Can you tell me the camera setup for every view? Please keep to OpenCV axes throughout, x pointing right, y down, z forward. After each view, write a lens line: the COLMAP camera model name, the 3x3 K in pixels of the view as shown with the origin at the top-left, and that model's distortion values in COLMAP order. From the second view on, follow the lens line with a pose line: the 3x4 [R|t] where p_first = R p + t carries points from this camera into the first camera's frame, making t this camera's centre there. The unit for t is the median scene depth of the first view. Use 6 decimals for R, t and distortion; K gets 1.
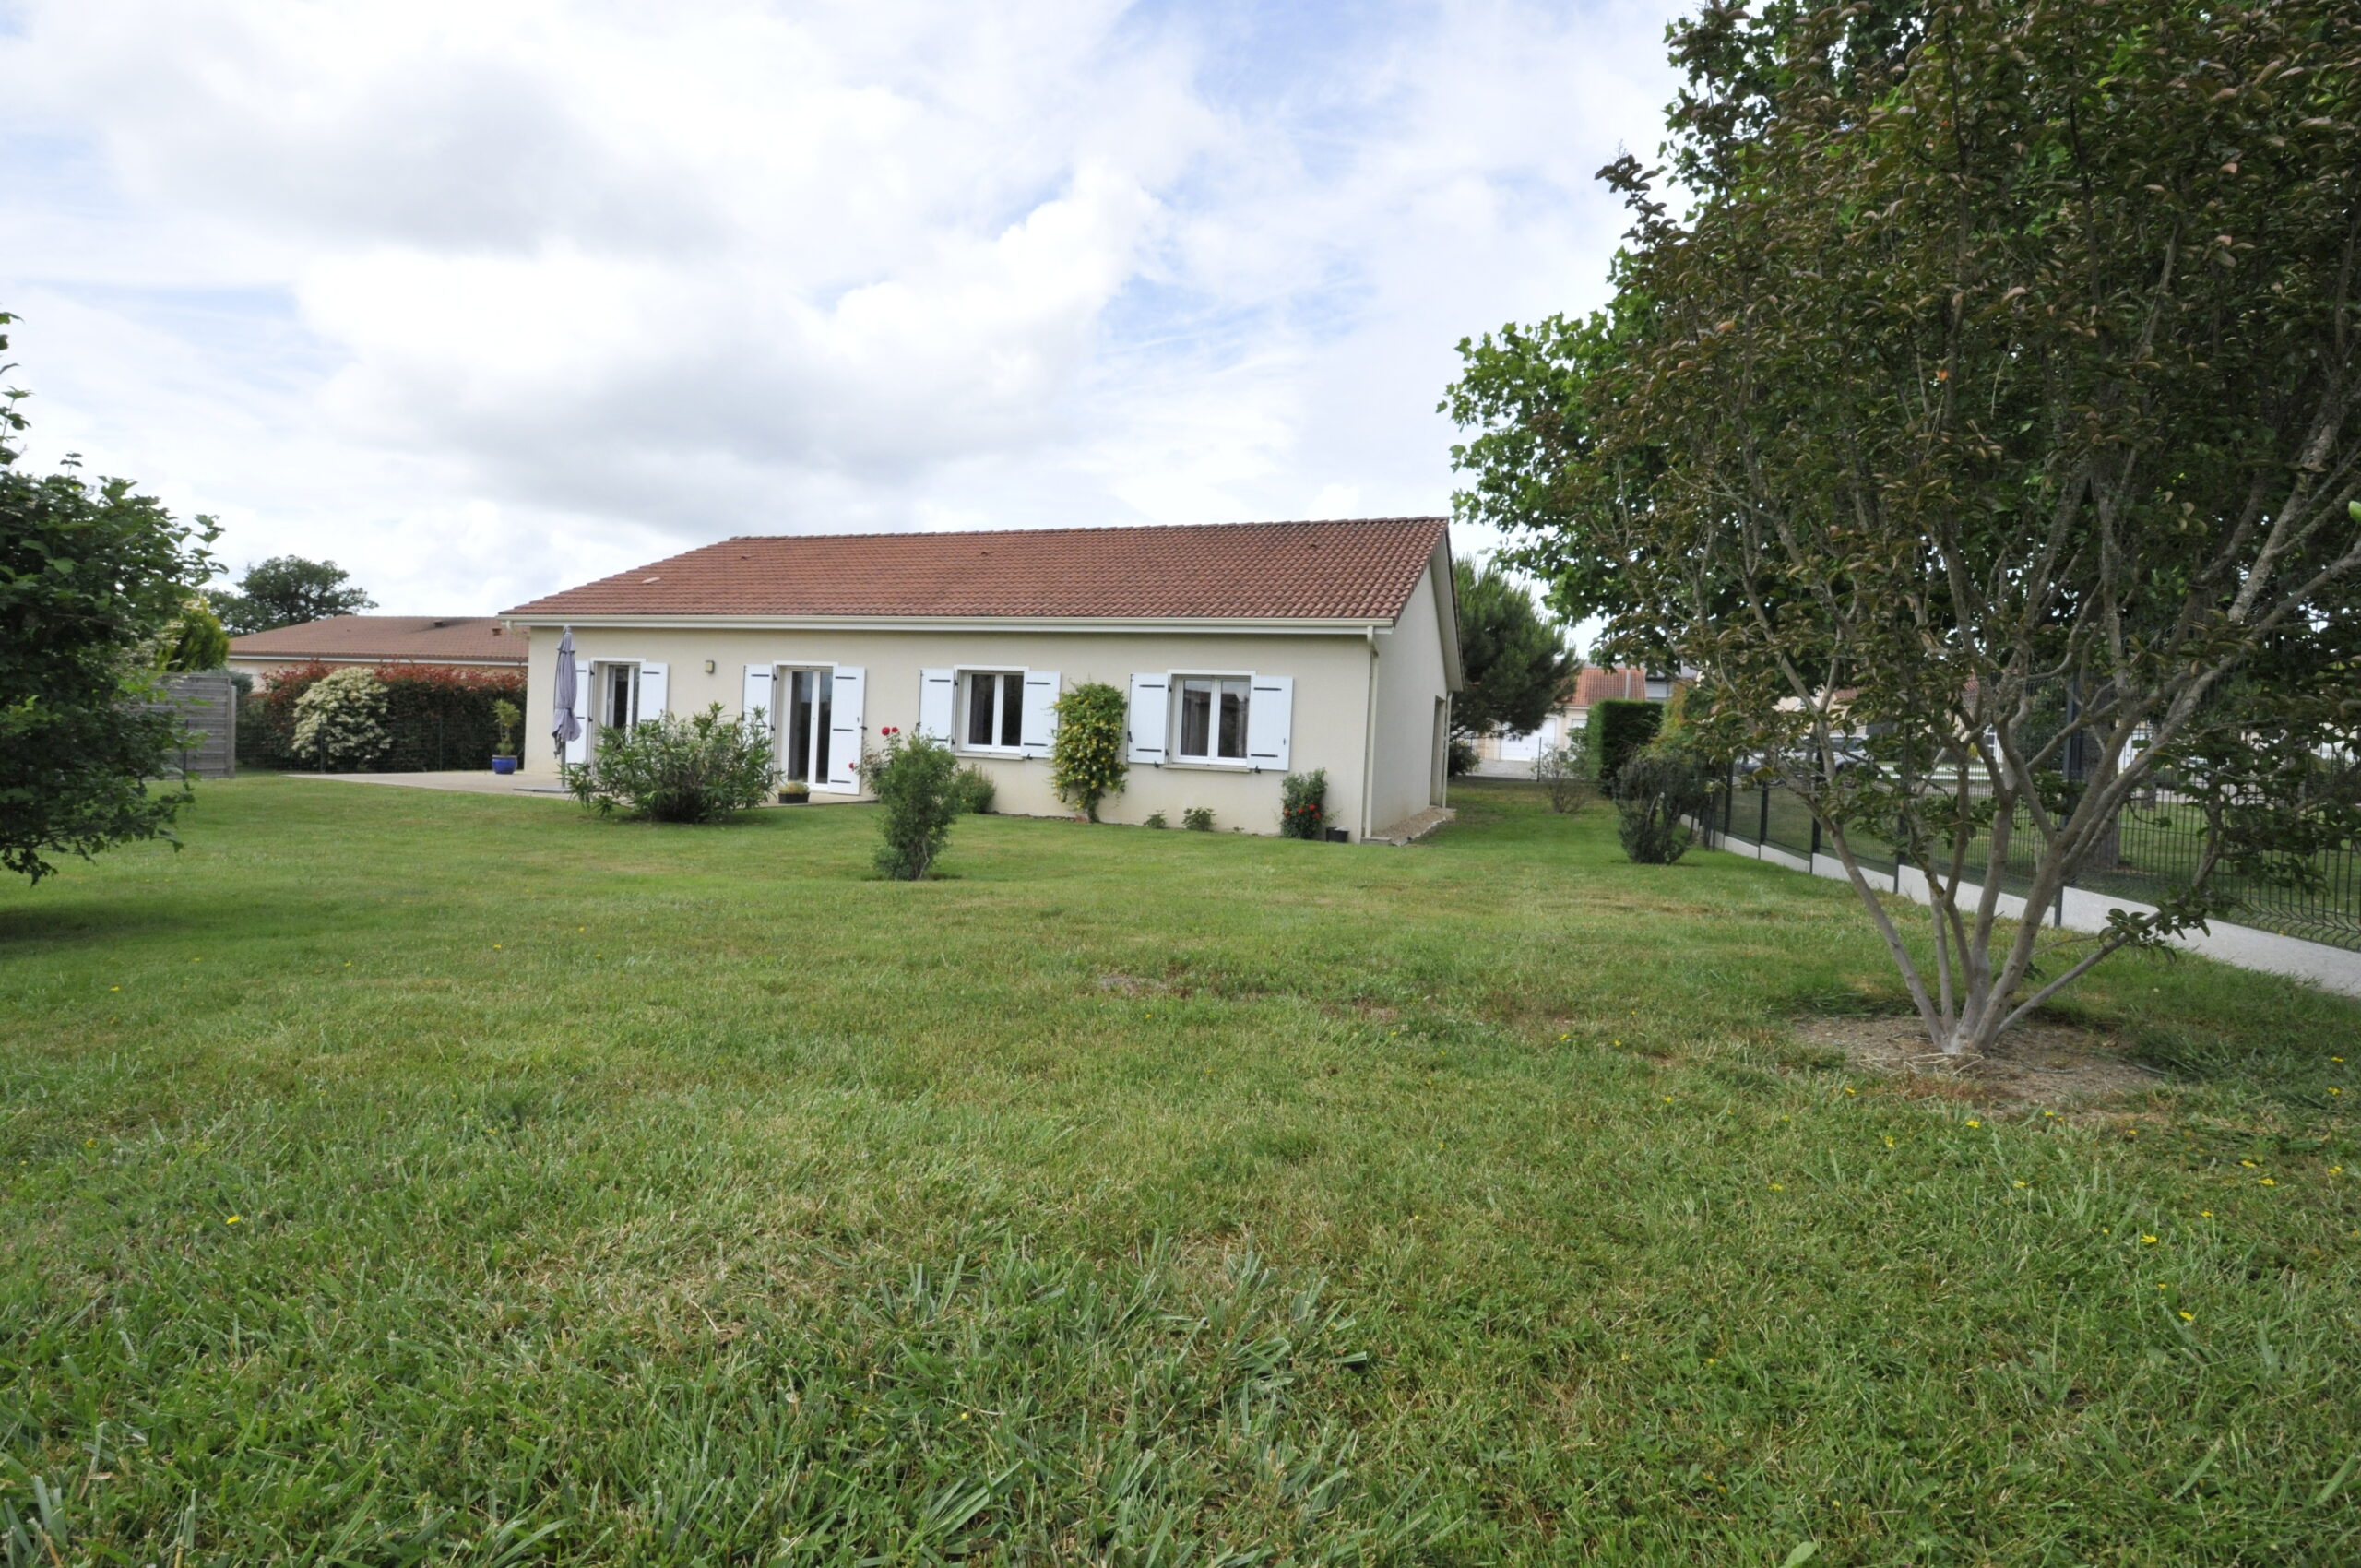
lens RADIAL K [[1055.0, 0, 1174.2], [0, 1055.0, 754.3], [0, 0, 1]] dist [0.029225, -0.038924]
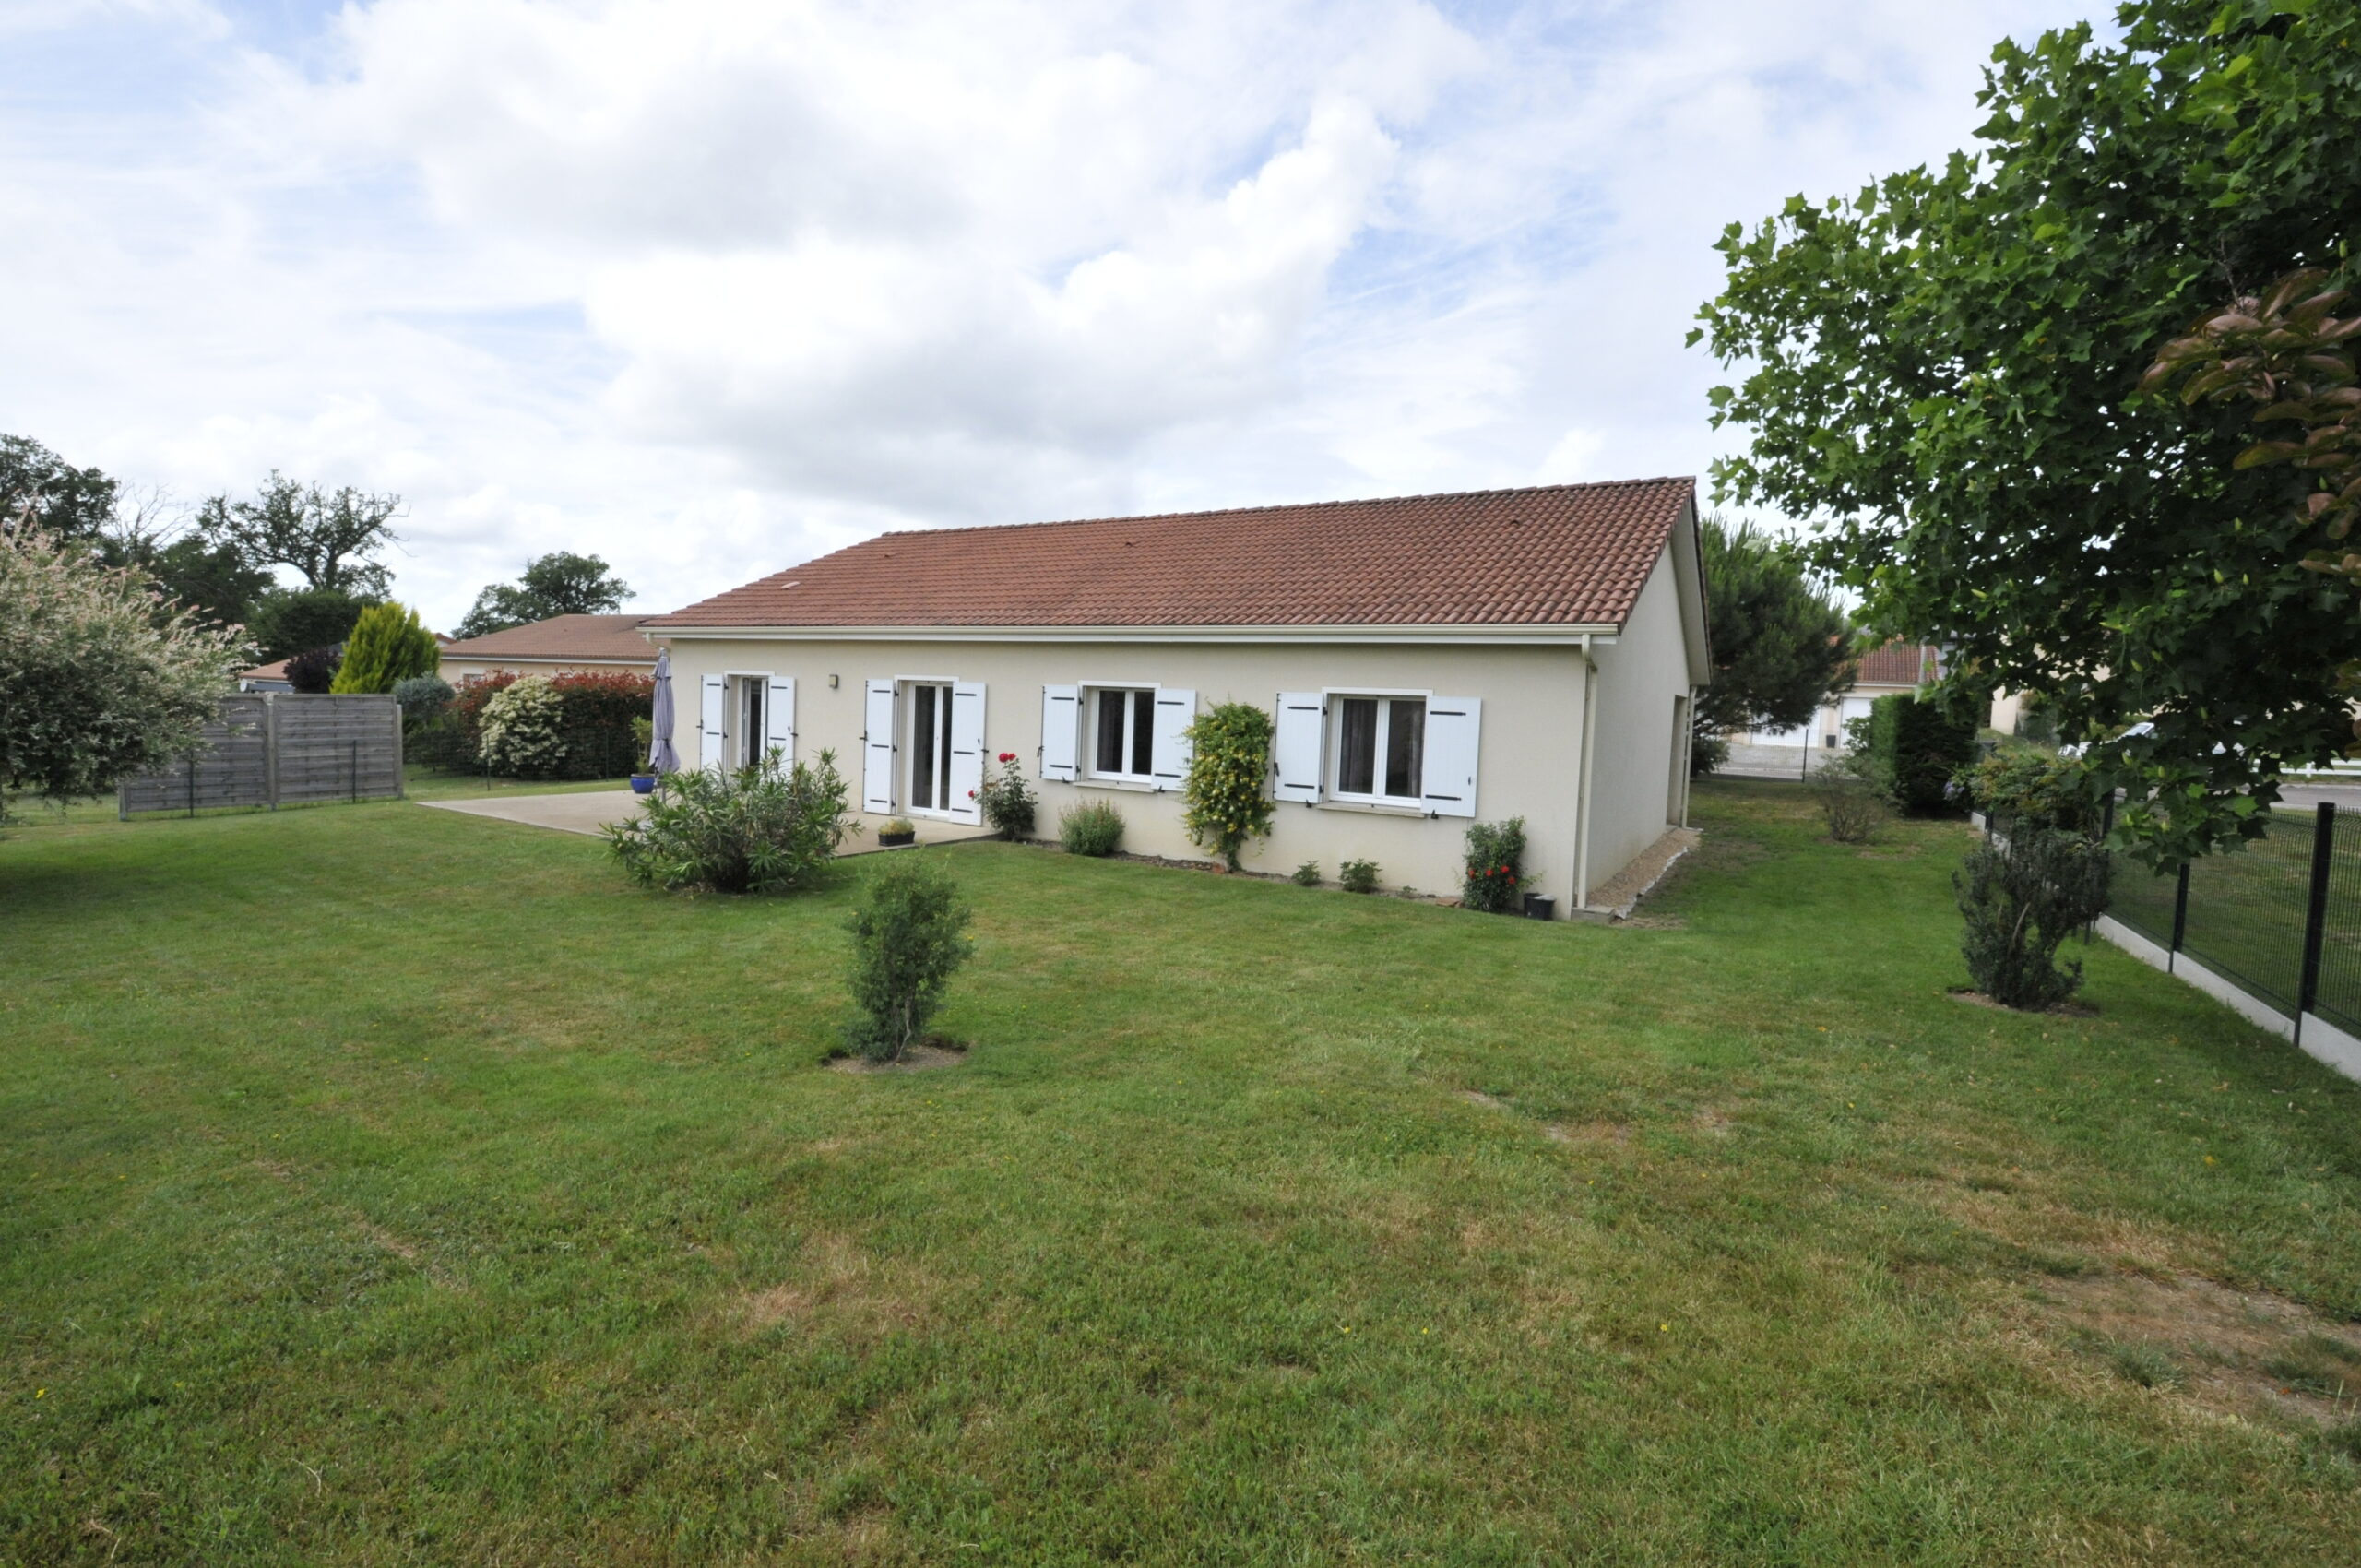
lens RADIAL K [[1055.0, 0, 1174.2], [0, 1055.0, 754.3], [0, 0, 1]] dist [0.029225, -0.038924]
pose [[0.980281, 0.002375, -0.197594, 0.040329], [0.004401, 0.999417, 0.033848, -0.053891], [0.197560, -0.034051, 0.979699, 0.167862]]
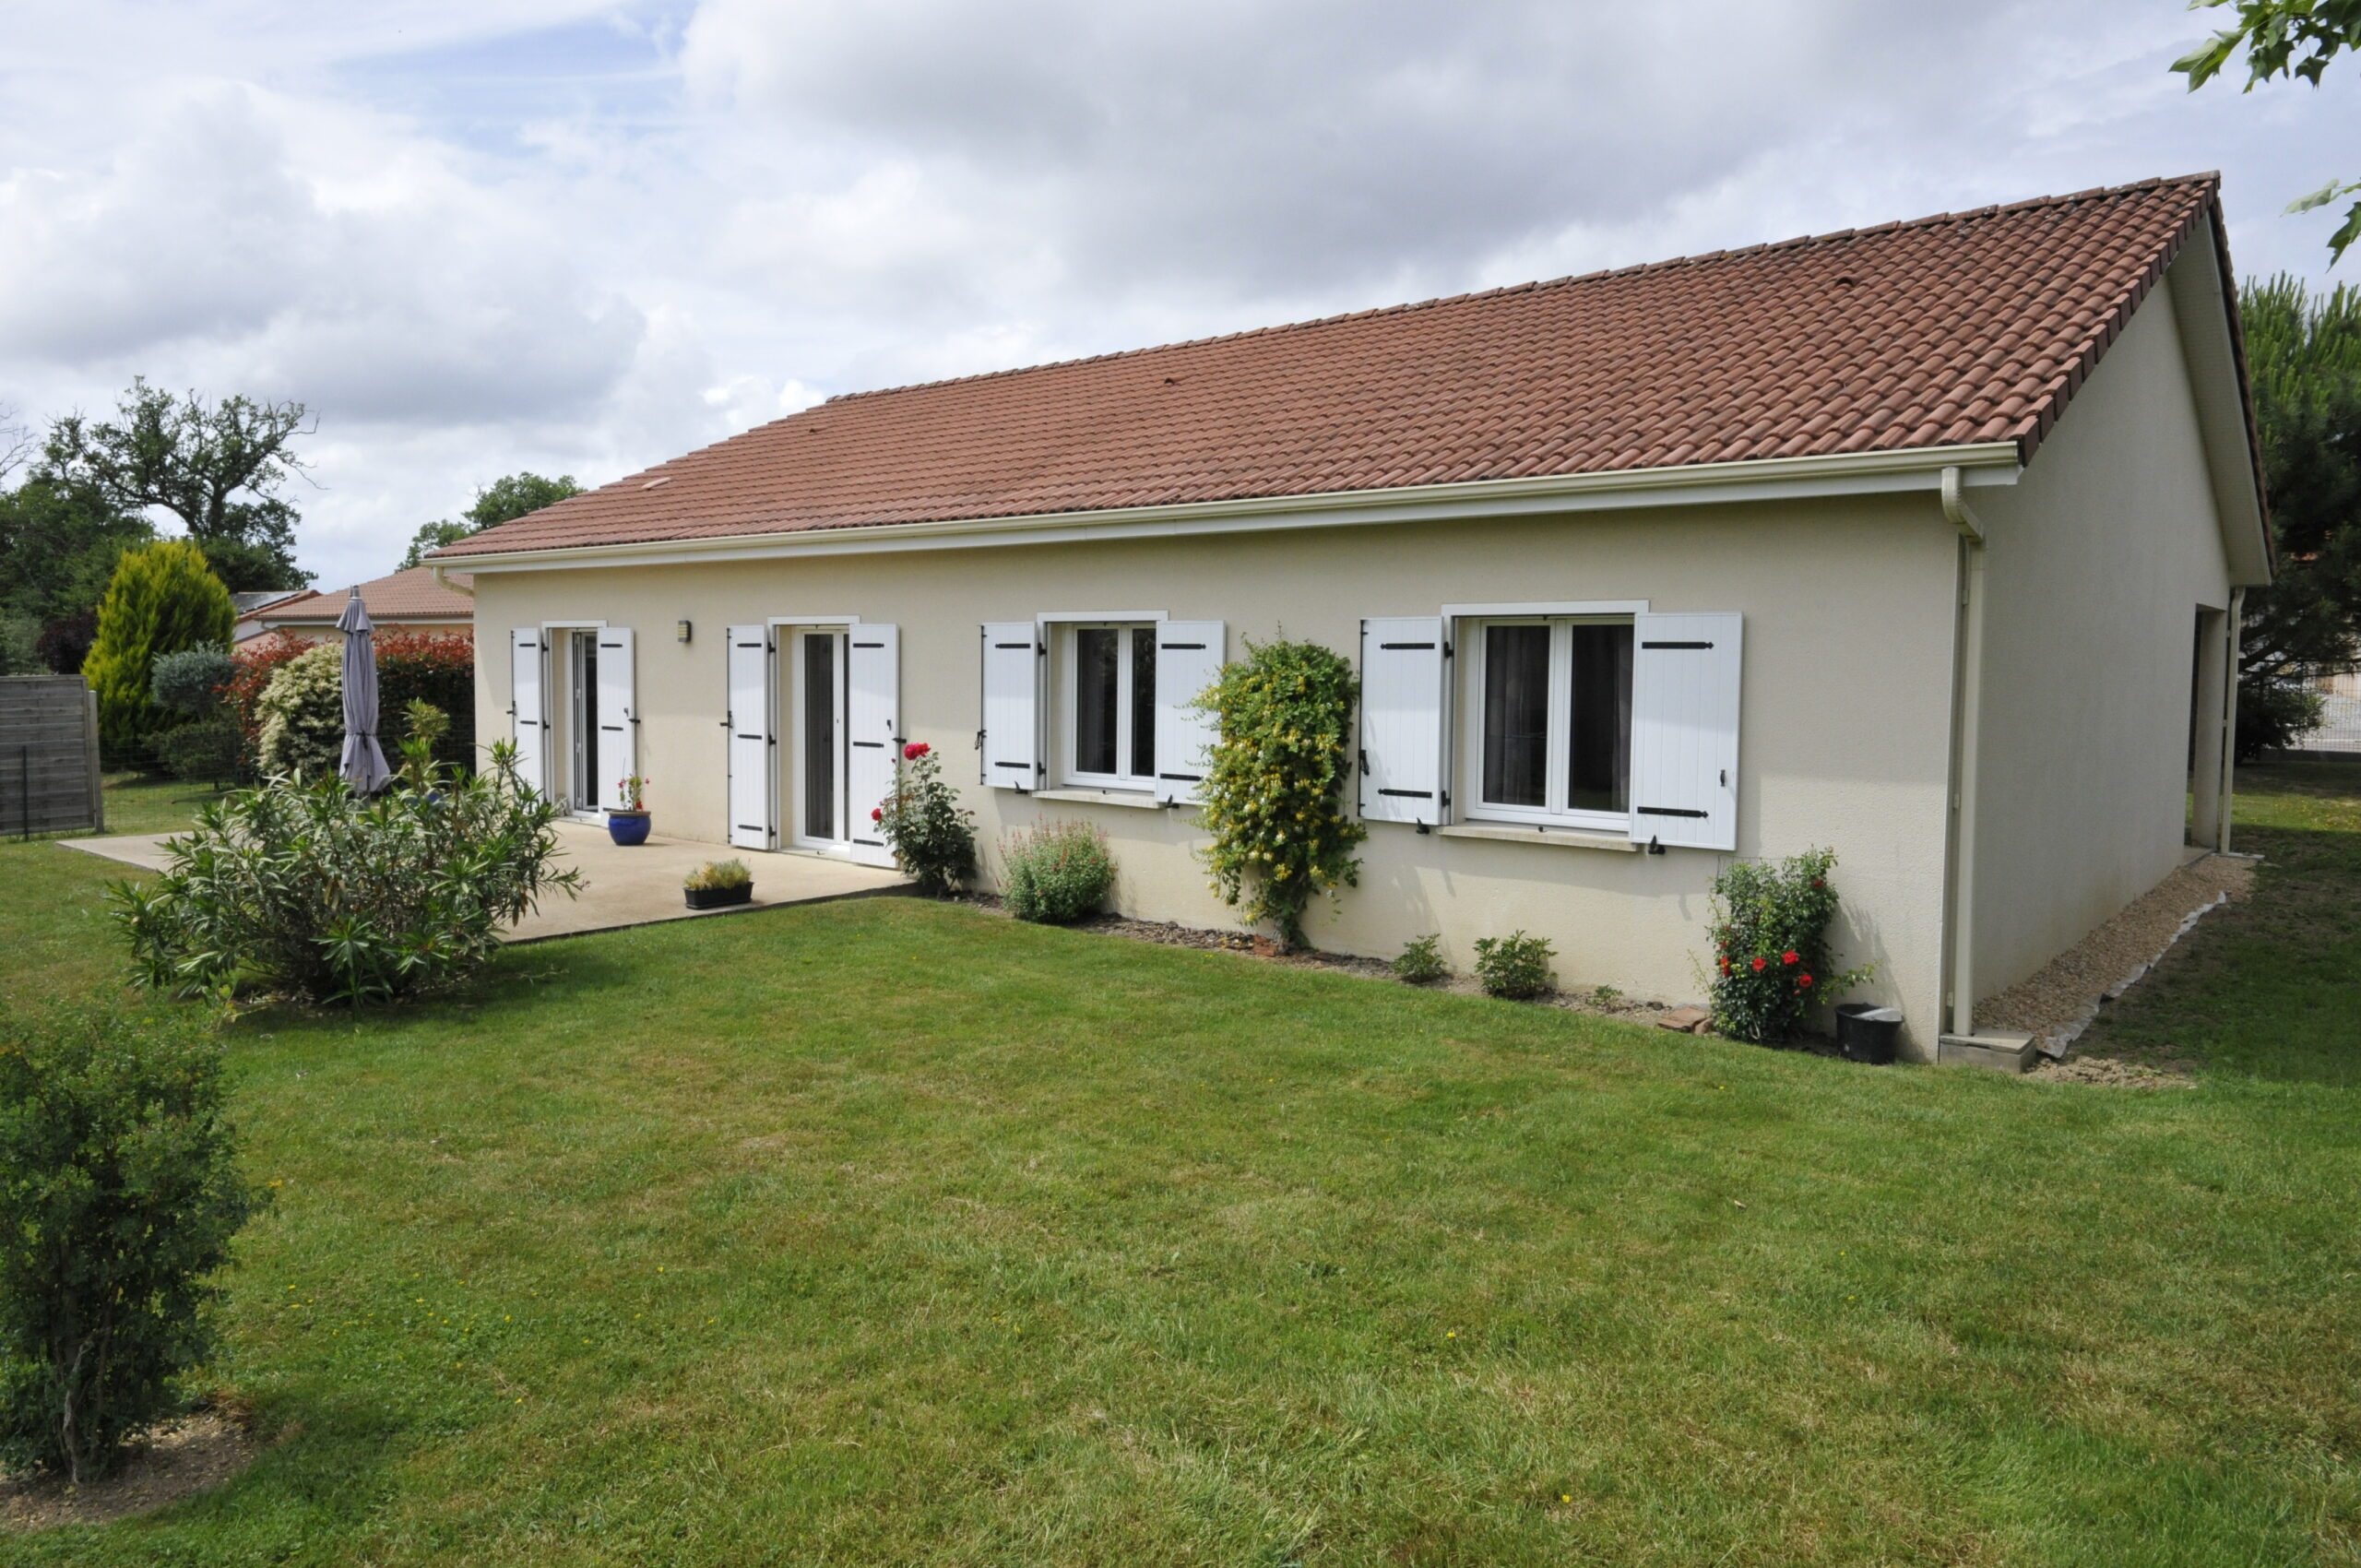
lens RADIAL K [[1549.5, 0, 1179.9], [0, 1549.5, 746.0], [0, 0, 1]] dist [0.050701, -0.067724]
pose [[0.936941, -0.018570, -0.348993, 0.106806], [0.032736, 0.998860, 0.034738, -0.046323], [0.347950, -0.043973, 0.936481, 0.348070]]
